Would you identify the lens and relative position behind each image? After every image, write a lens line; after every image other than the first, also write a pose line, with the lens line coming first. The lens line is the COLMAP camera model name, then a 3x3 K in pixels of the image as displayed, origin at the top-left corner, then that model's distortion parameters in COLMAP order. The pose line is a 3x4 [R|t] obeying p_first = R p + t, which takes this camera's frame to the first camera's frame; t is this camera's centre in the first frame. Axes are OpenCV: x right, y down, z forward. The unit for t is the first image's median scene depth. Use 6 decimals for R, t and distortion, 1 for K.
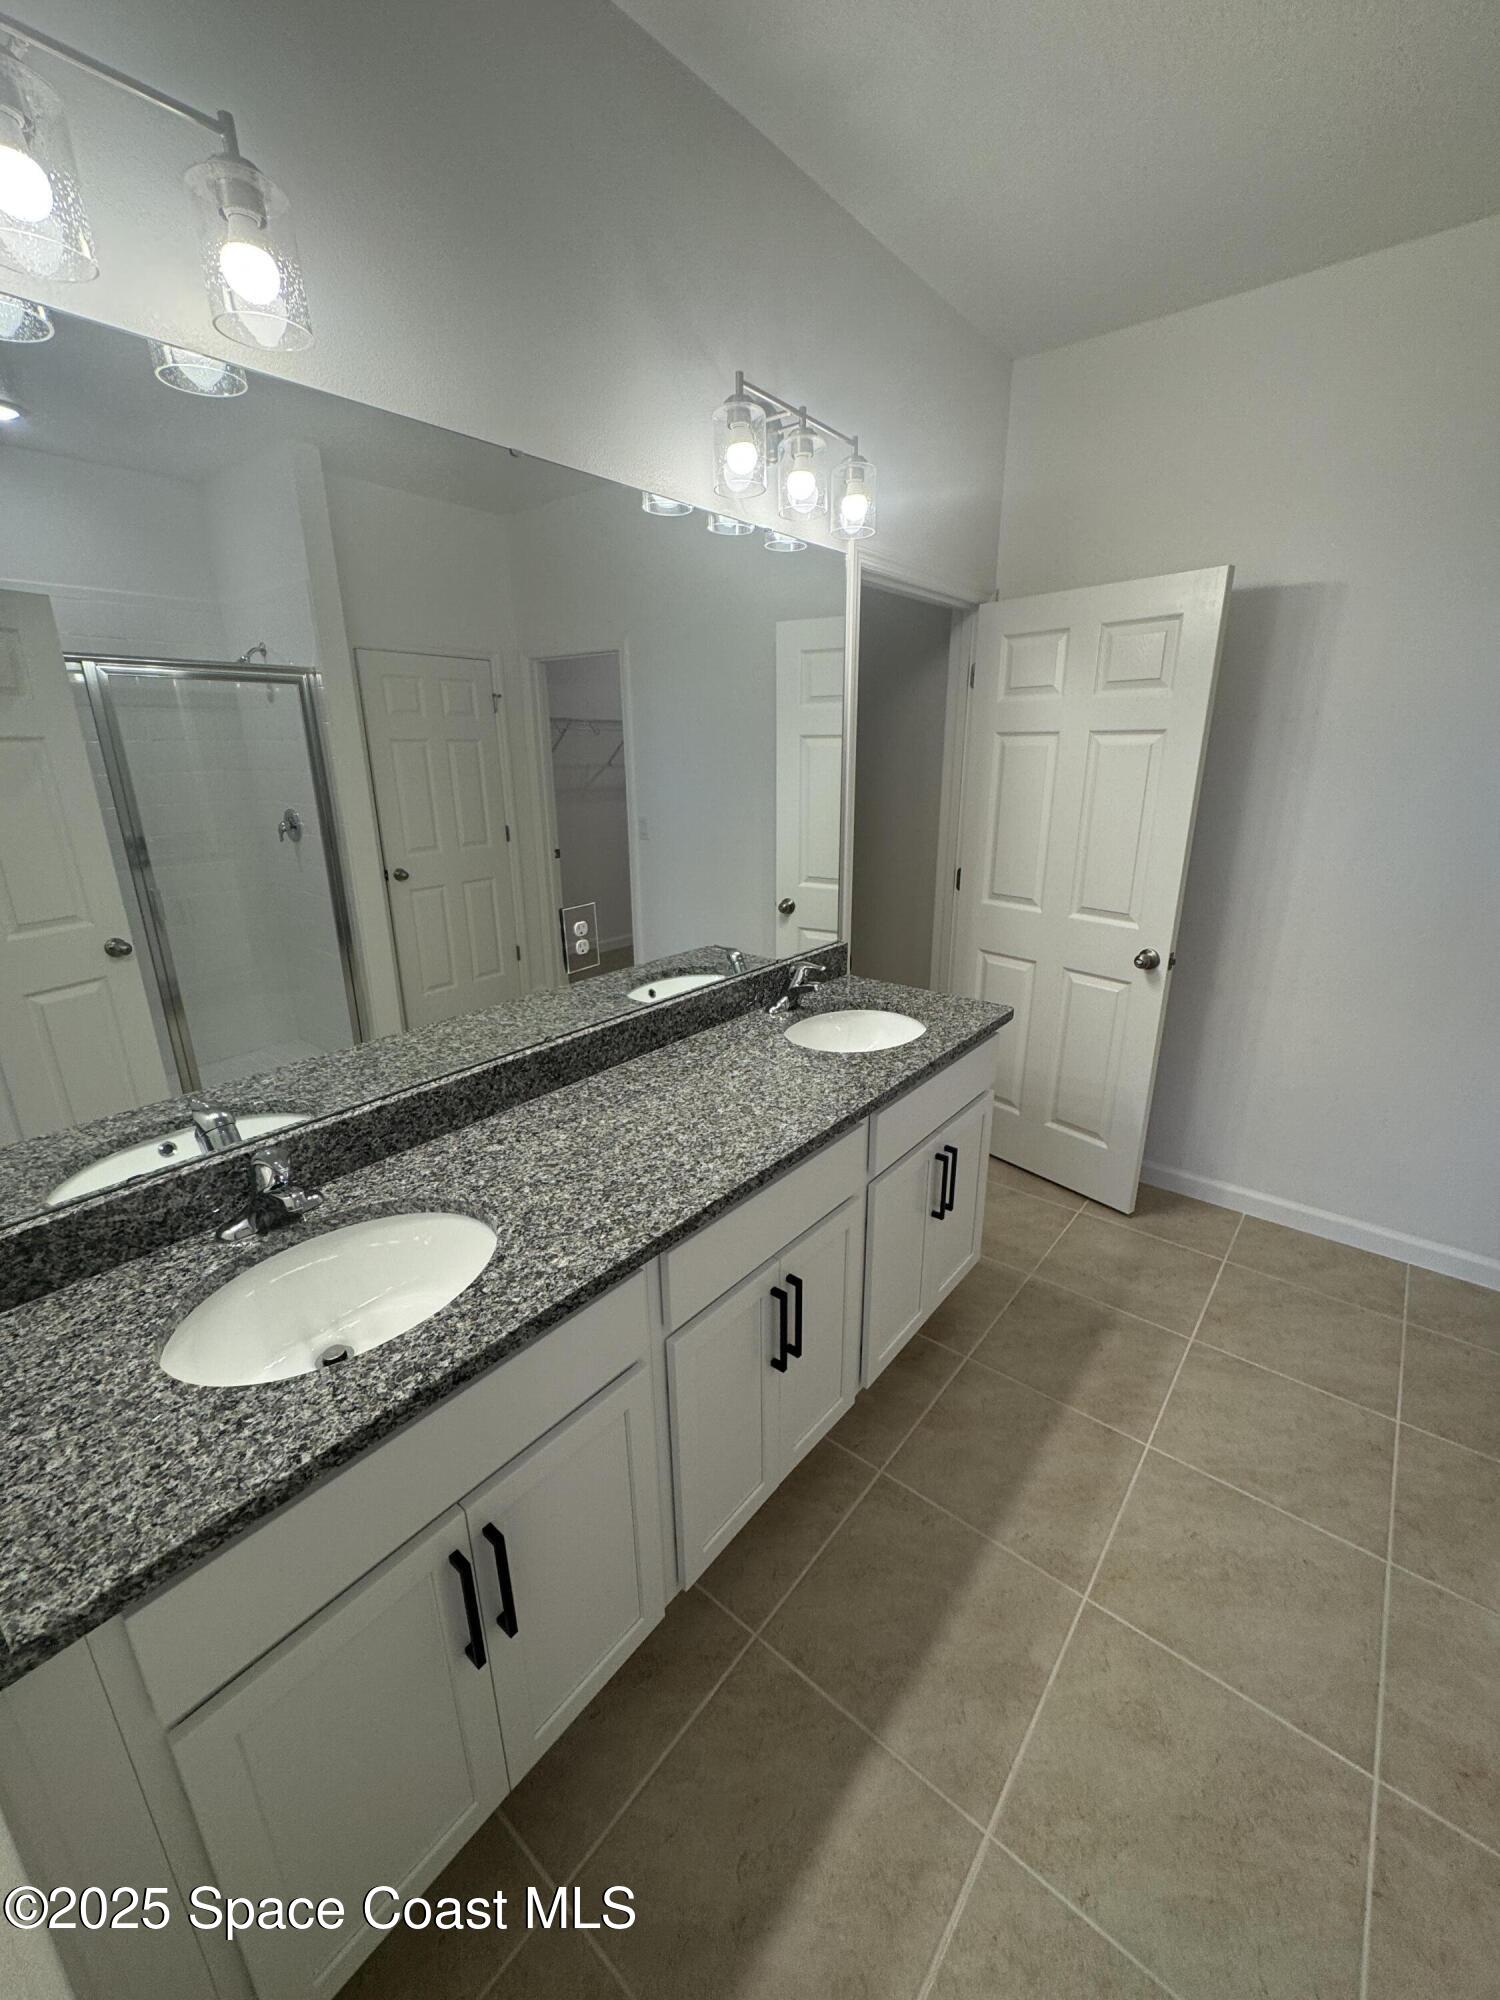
lens RADIAL K [[795.7, 0, 758.5], [0, 795.7, 992.0], [0, 0, 1]] dist [-0.001449, -0.000687]
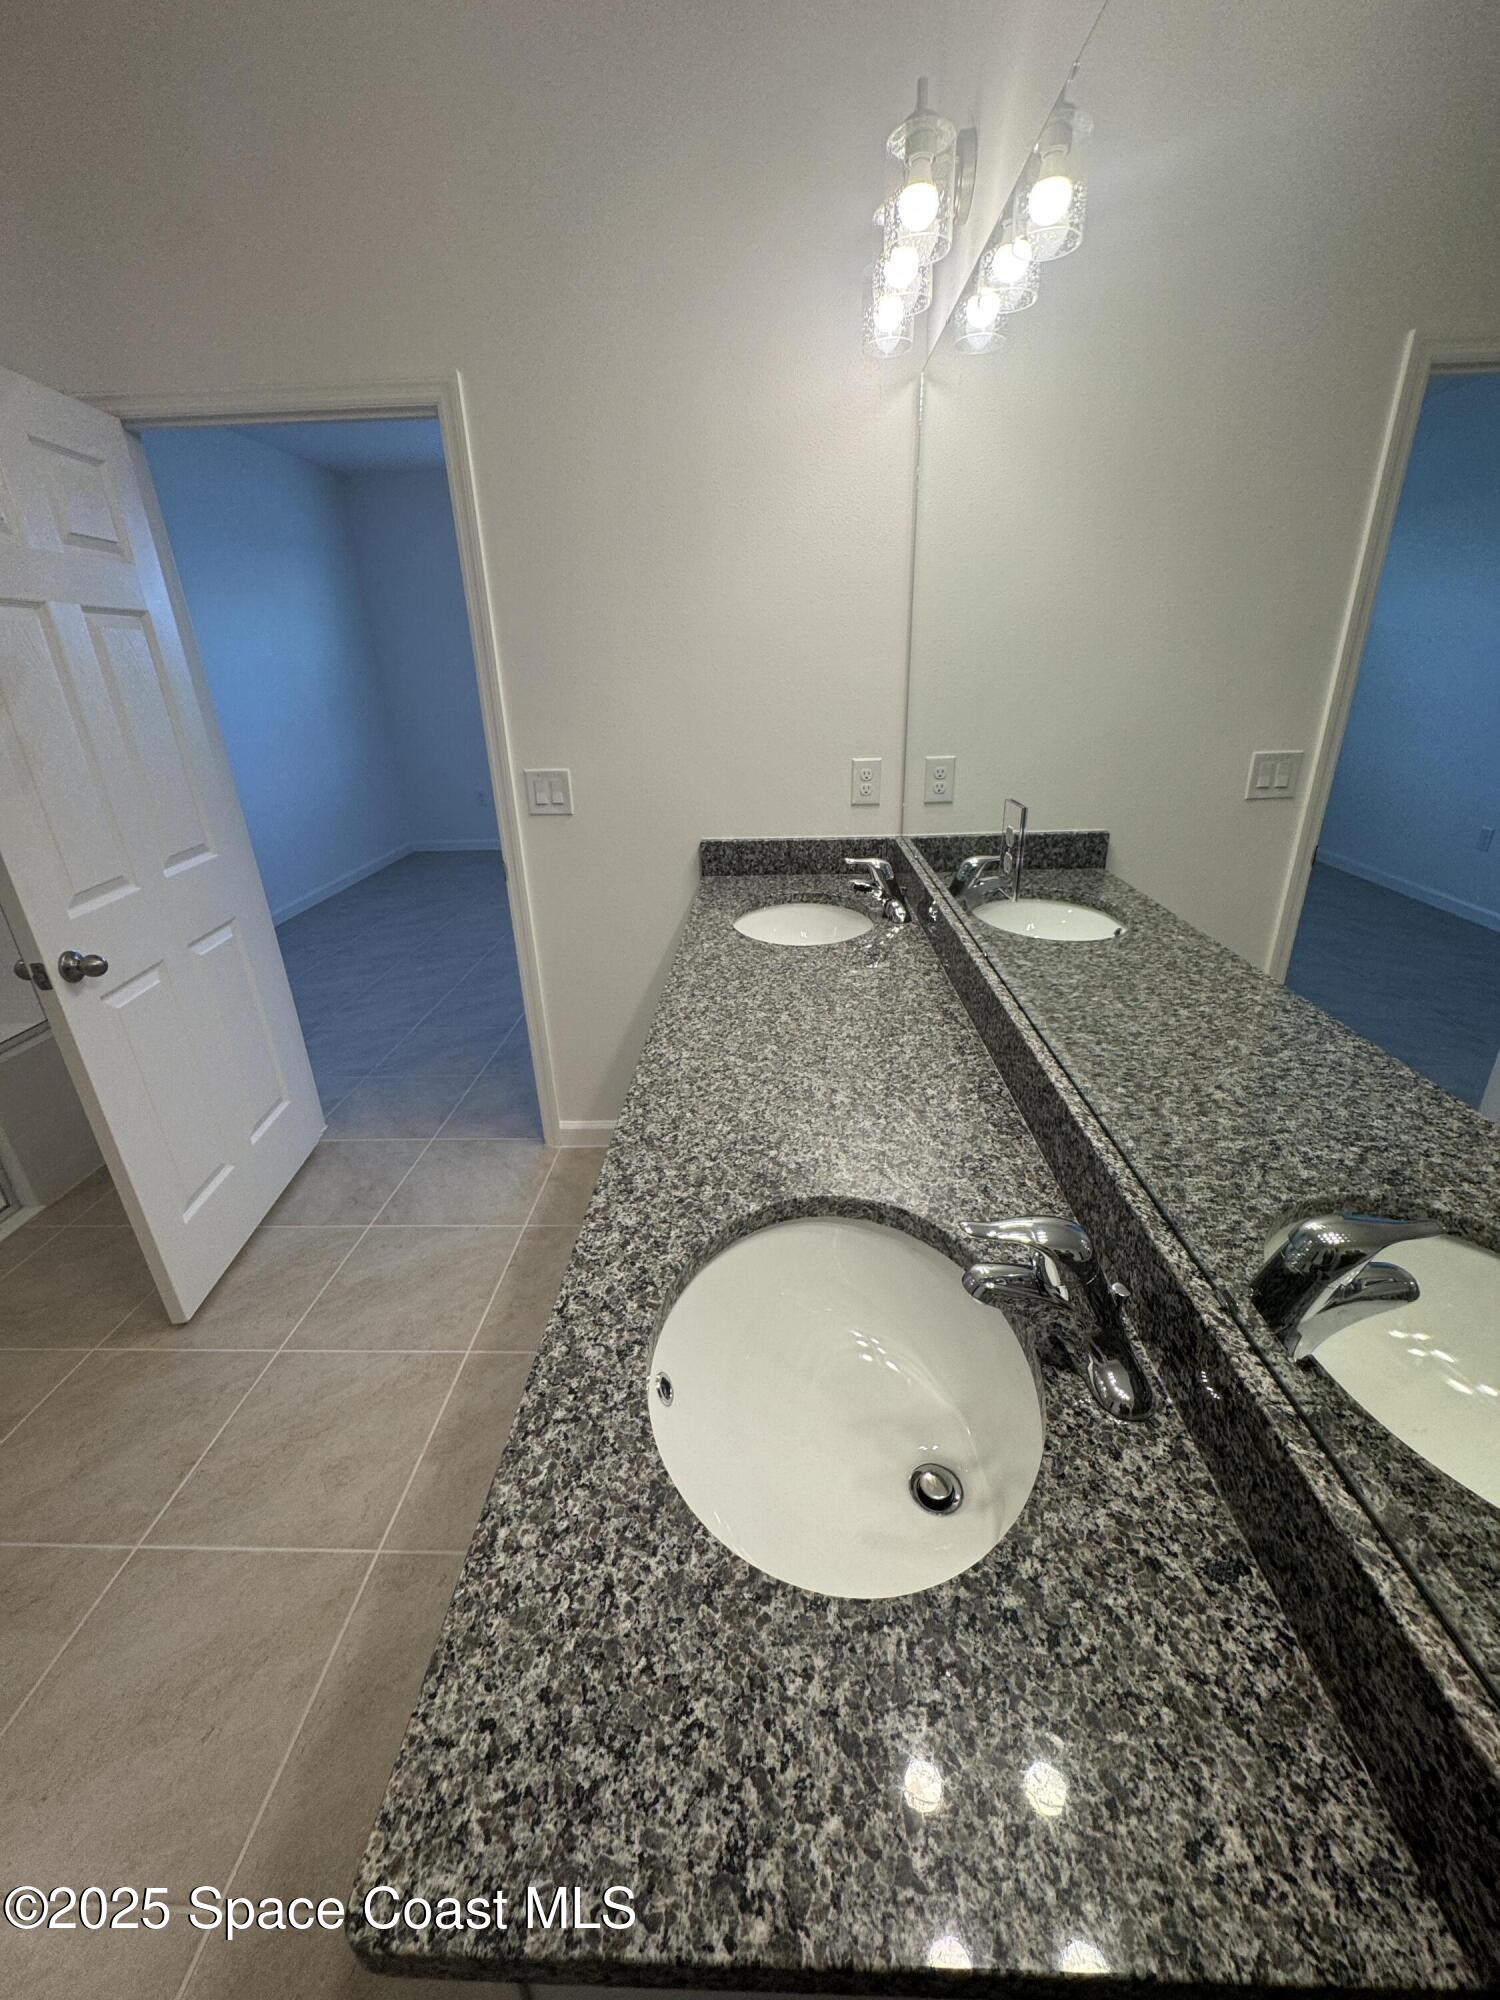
lens RADIAL K [[795.7, 0, 761.0], [0, 795.7, 1002.1], [0, 0, 1]] dist [-0.001449, -0.000687]
pose [[-0.789071, 0.266760, -0.553359, 0.394195], [-0.156347, 0.783921, 0.600853, -0.368762], [0.594073, 0.560631, -0.576862, 1.418367]]
